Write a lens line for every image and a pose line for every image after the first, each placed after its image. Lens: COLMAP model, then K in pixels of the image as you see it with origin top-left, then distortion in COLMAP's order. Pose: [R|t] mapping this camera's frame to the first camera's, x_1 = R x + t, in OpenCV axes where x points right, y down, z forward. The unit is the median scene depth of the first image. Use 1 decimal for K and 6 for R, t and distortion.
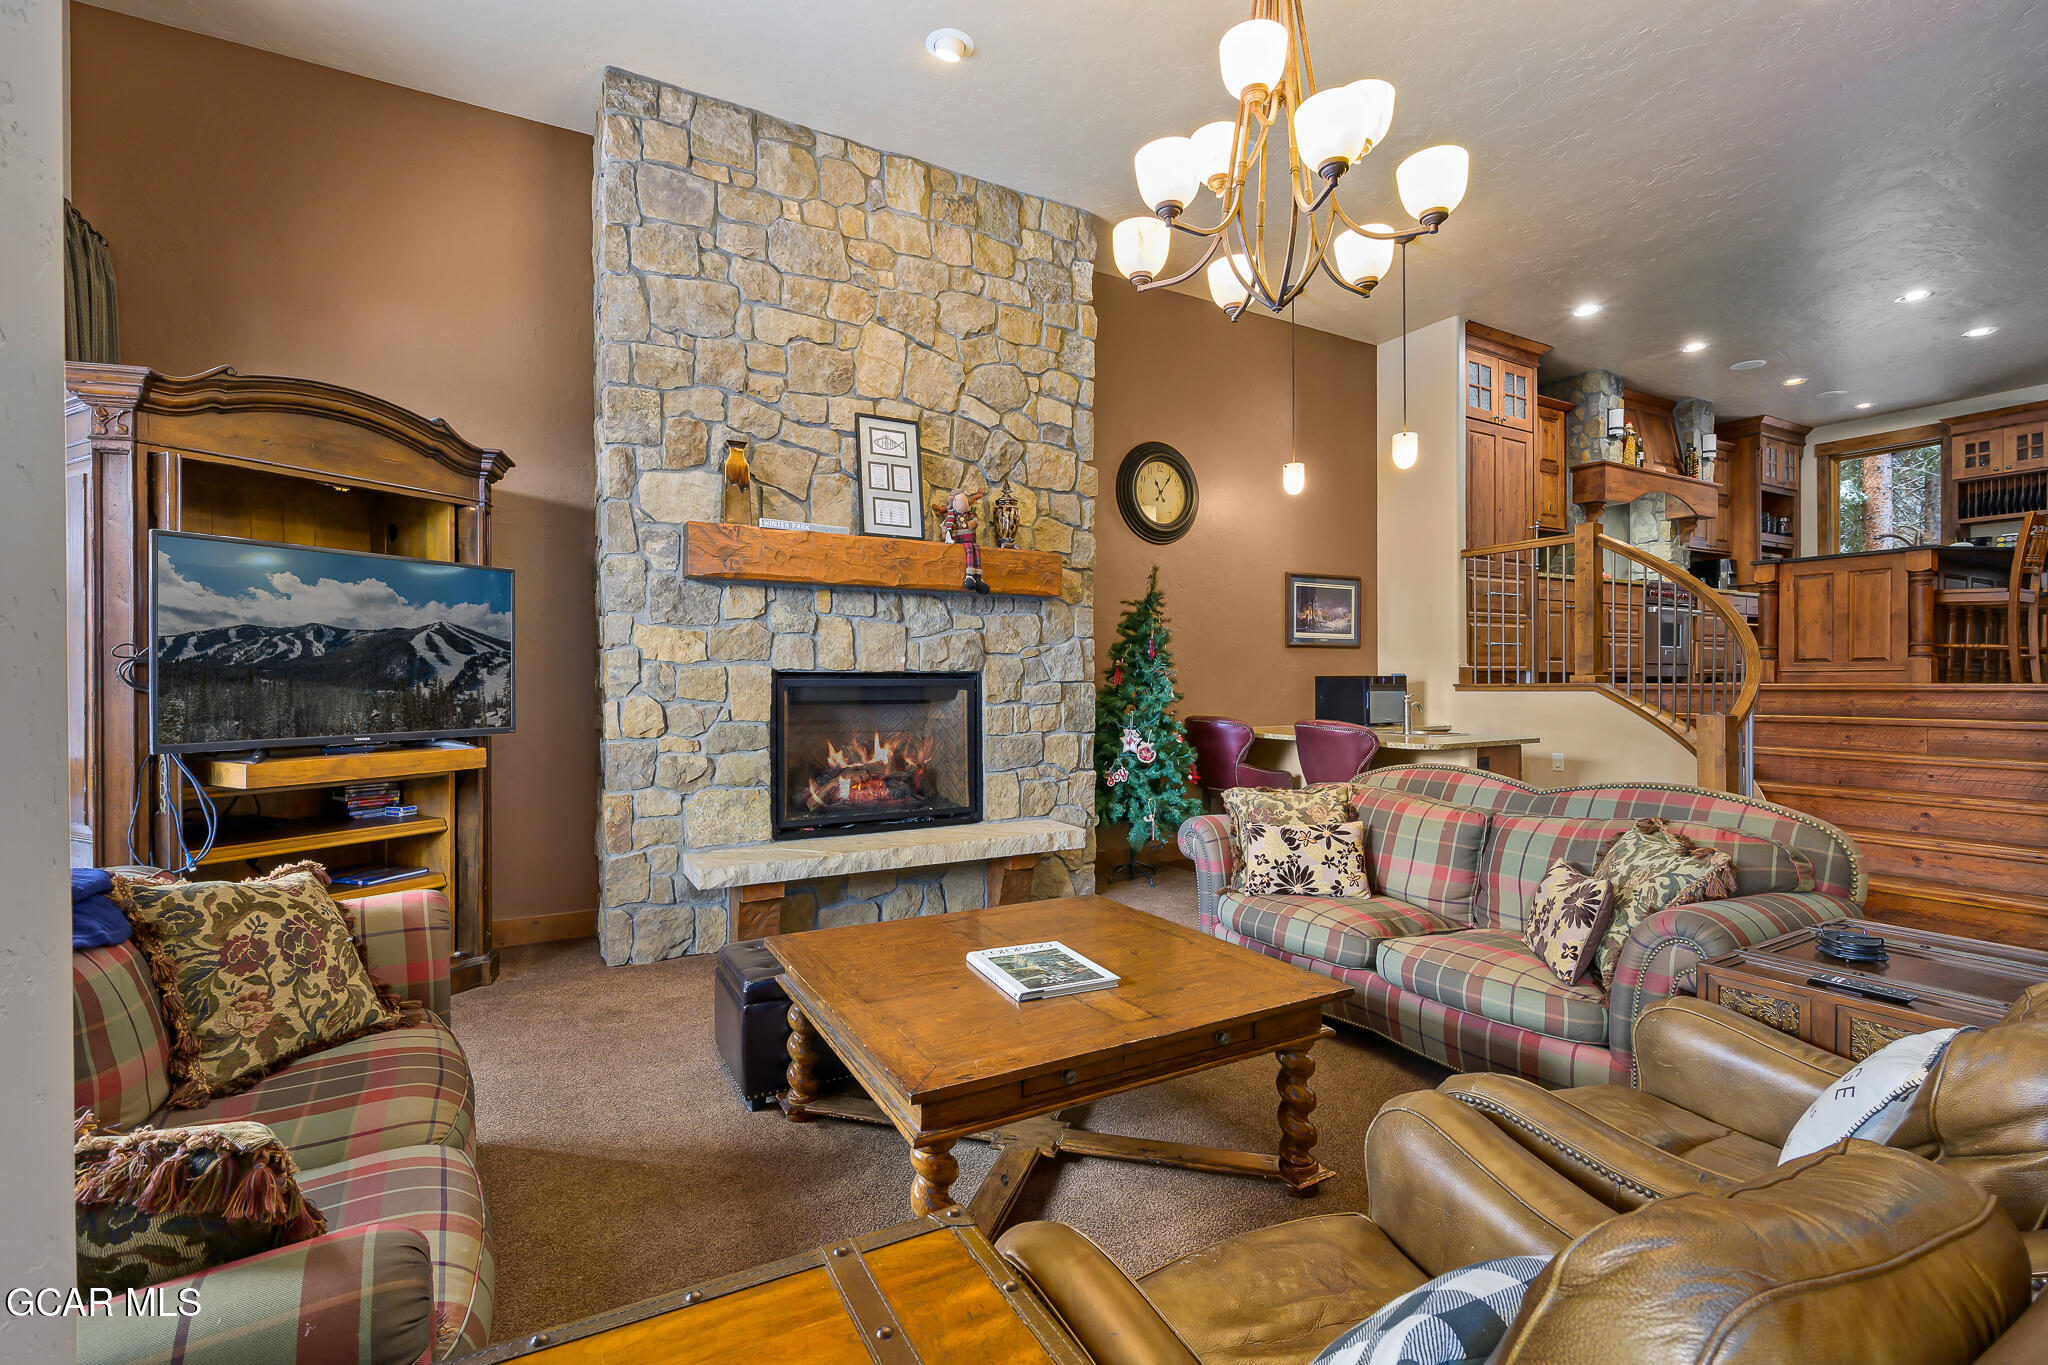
lens RADIAL K [[904.5, 0, 1026.7], [0, 904.5, 681.4], [0, 0, 1]] dist [0.000726, -0.001308]
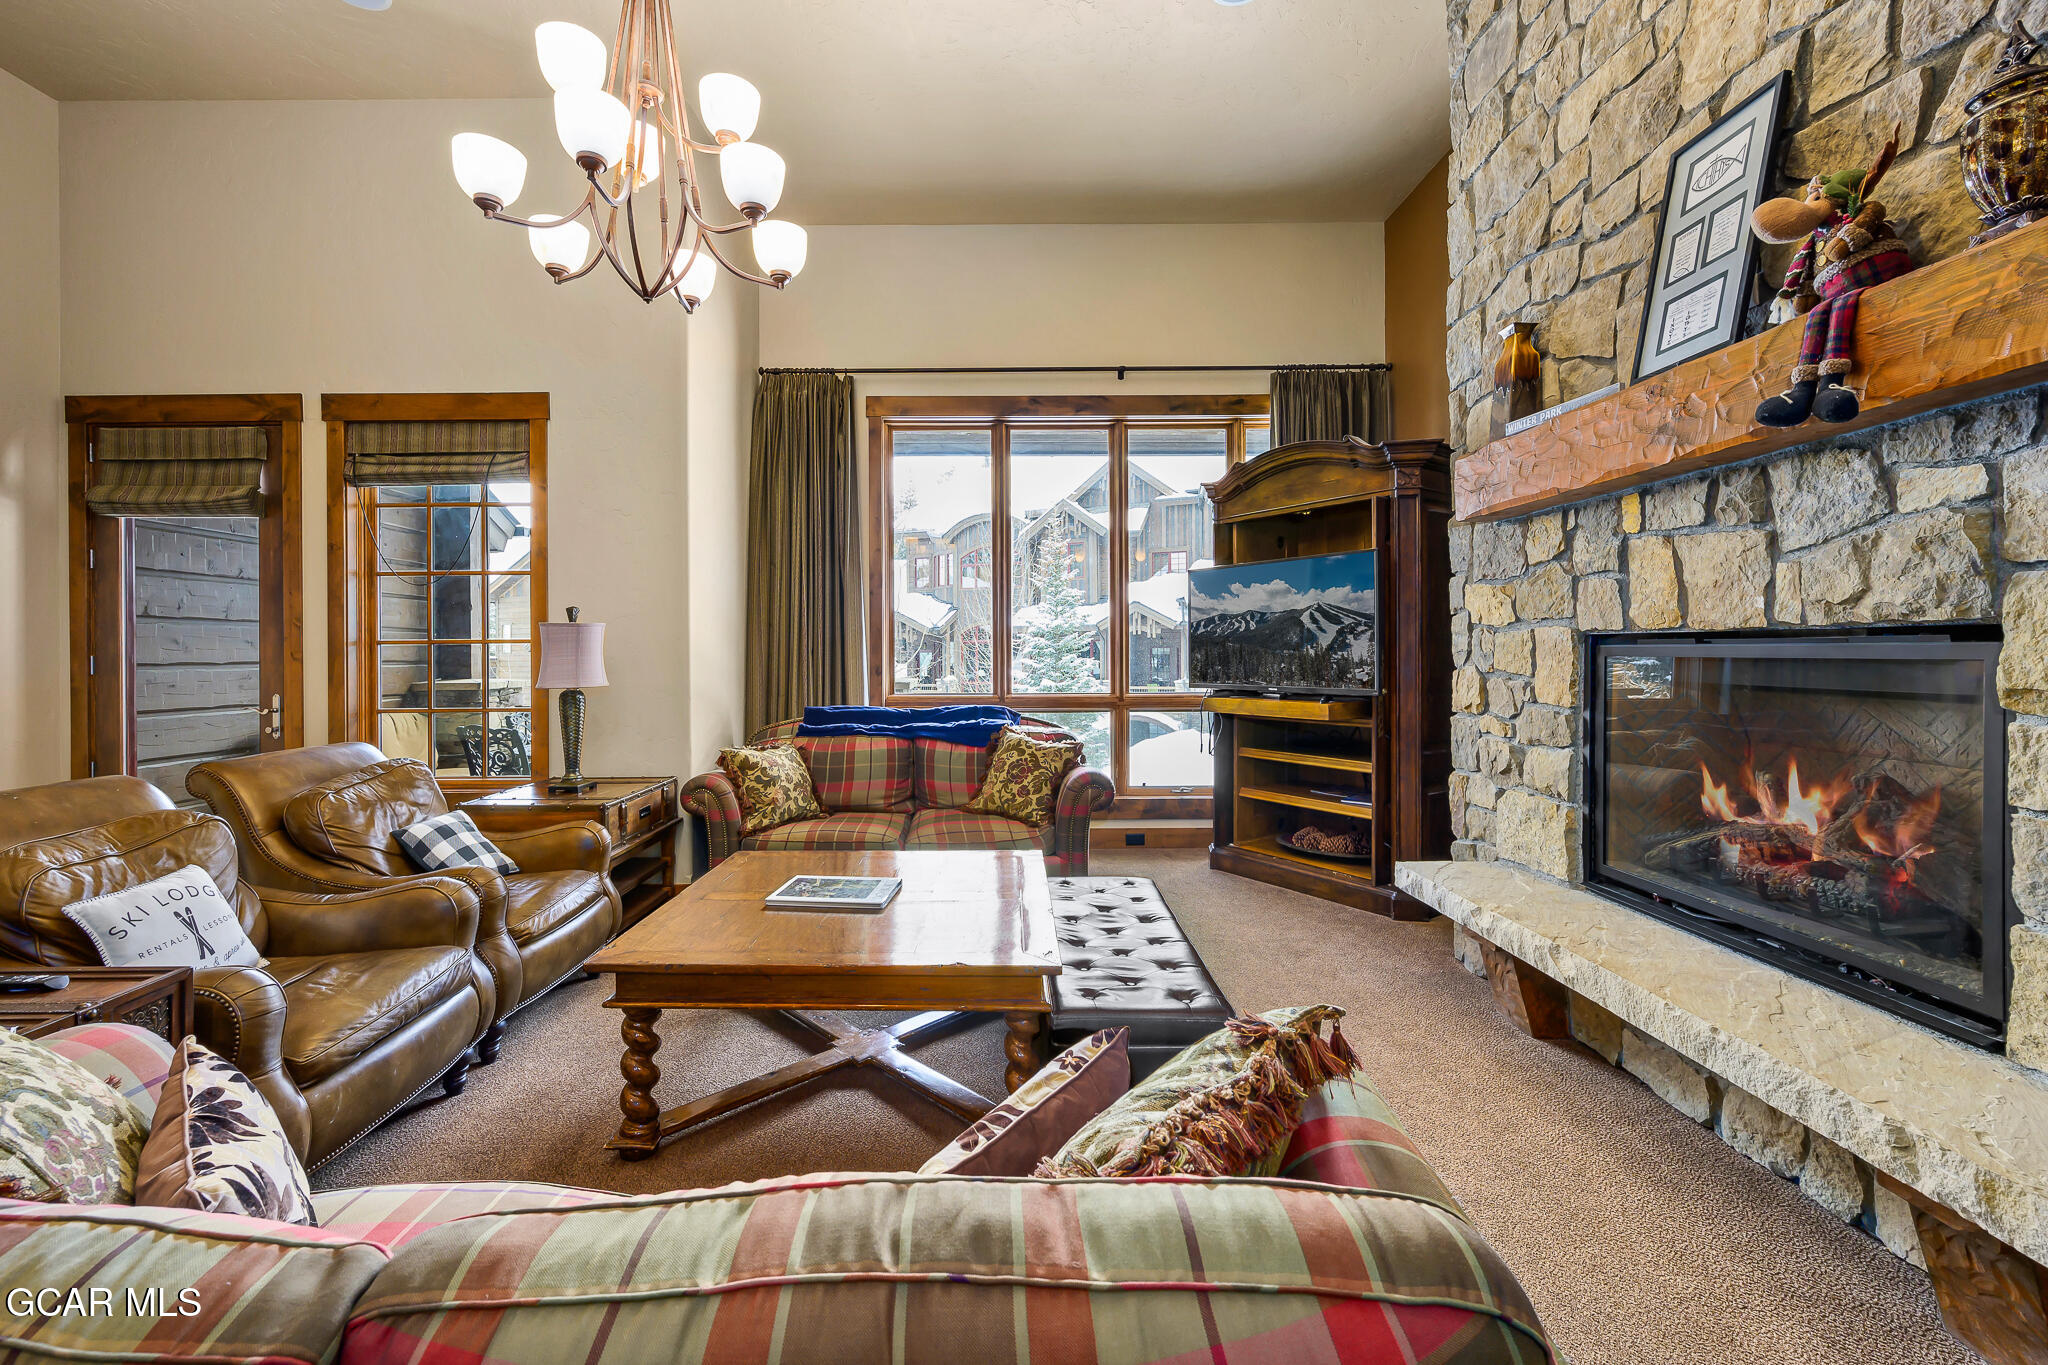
lens RADIAL K [[830.2, 0, 1004.2], [0, 830.2, 652.5], [0, 0, 1]] dist [0.000171, -0.000346]
pose [[-0.486296, 0.006458, -0.873771, 0.465779], [0.004871, 0.999977, 0.004679, -0.002114], [0.873781, -0.001980, -0.486316, 0.932707]]
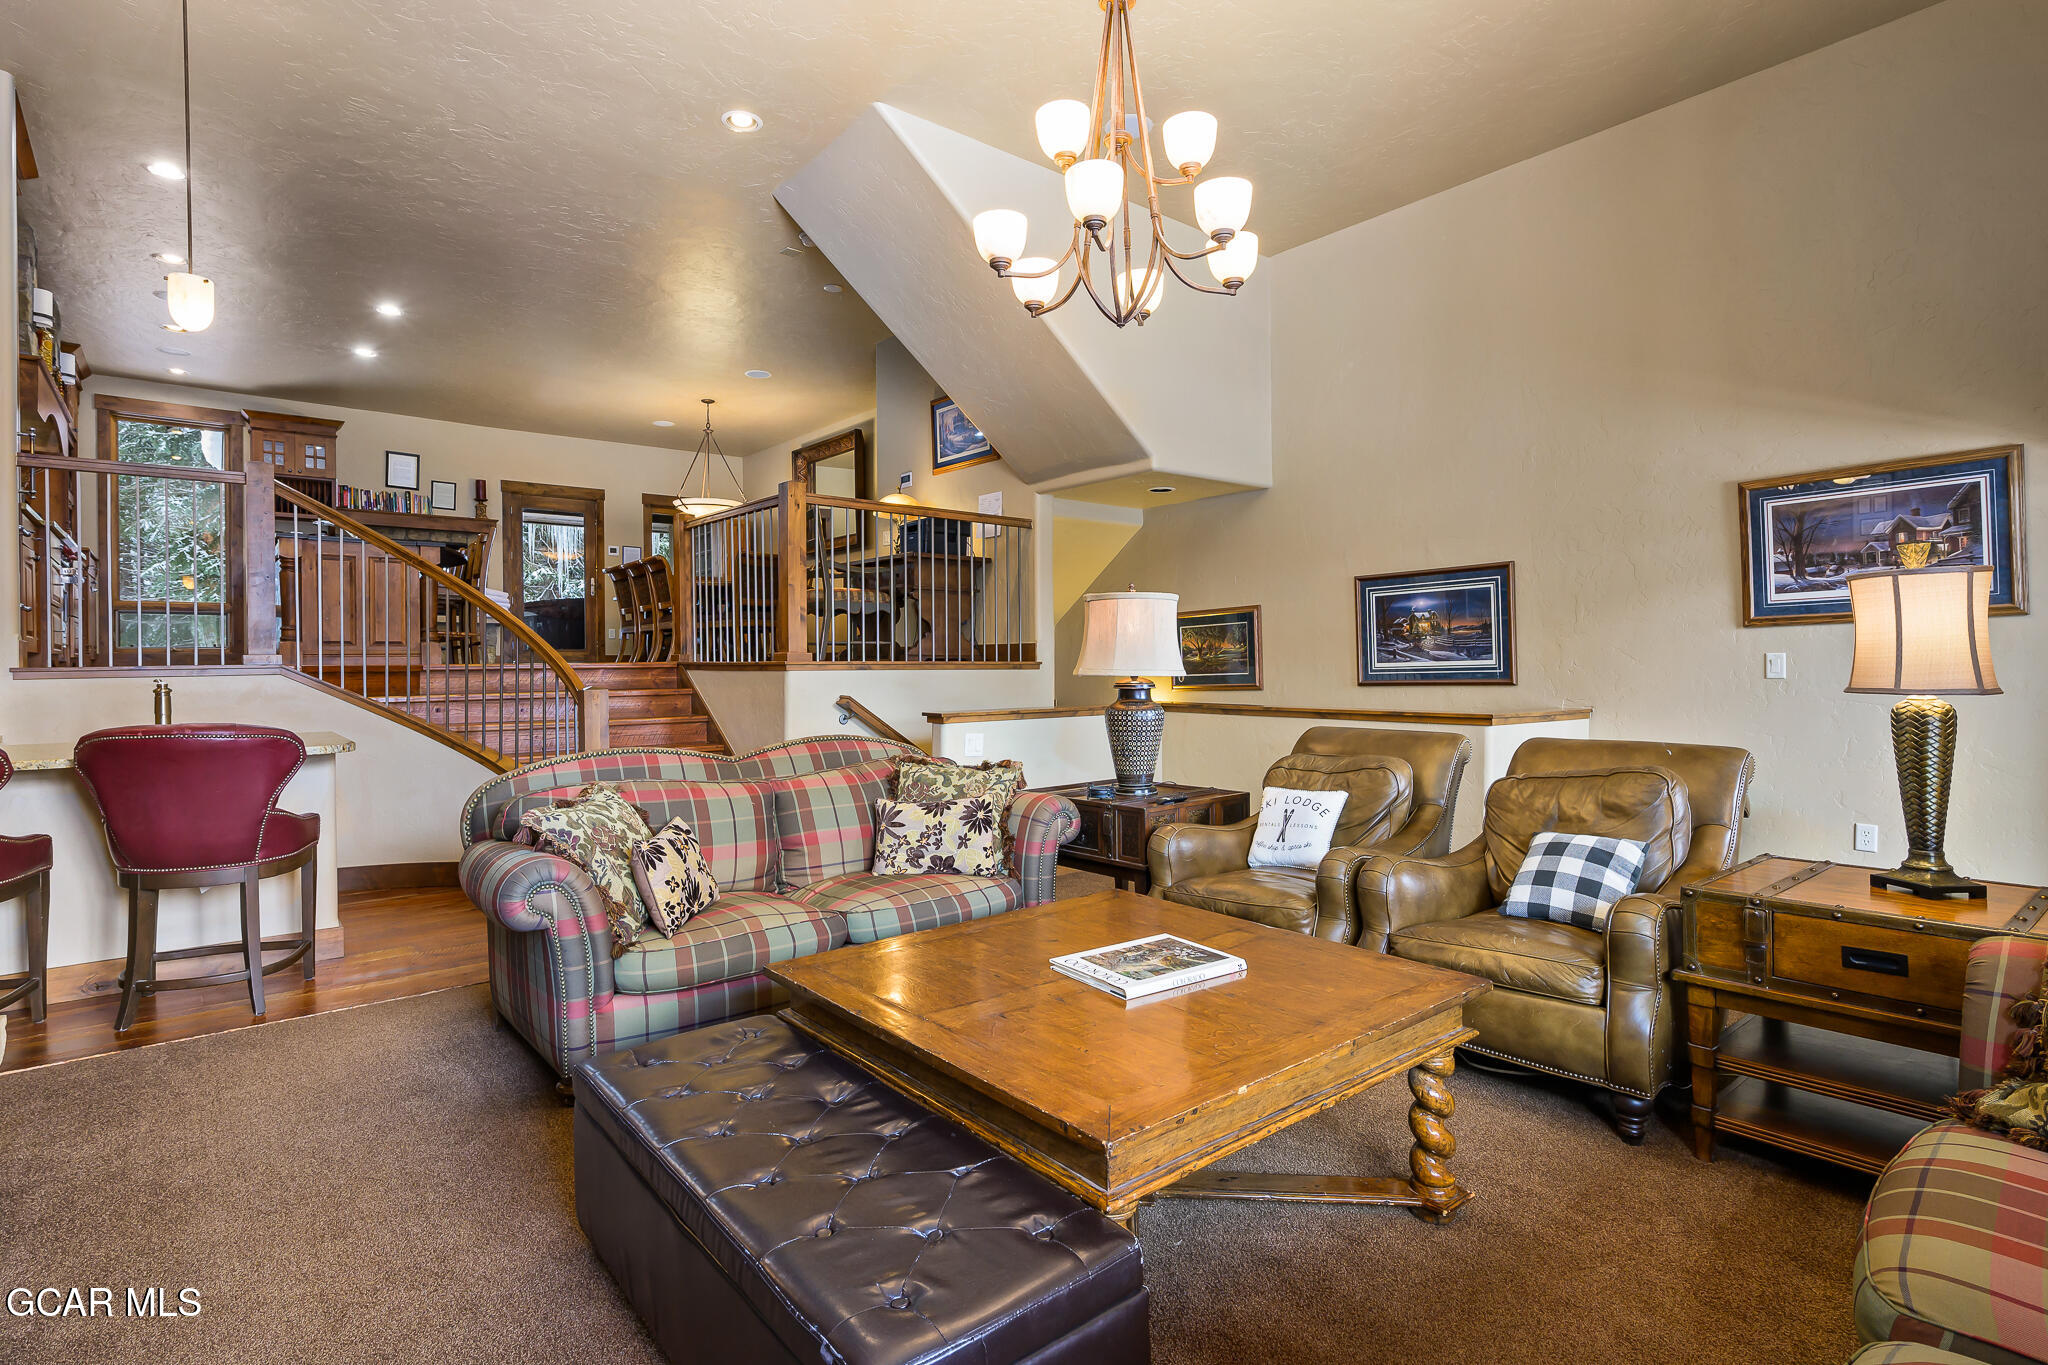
lens RADIAL K [[1009.9, 0, 1021.7], [0, 1009.9, 668.2], [0, 0, 1]] dist [-0.003068, -0.000519]
pose [[-0.174224, 0.000086, 0.984706, -0.500273], [0.011248, 0.999935, 0.001903, 0.014609], [-0.984642, 0.011408, -0.174214, 0.692104]]
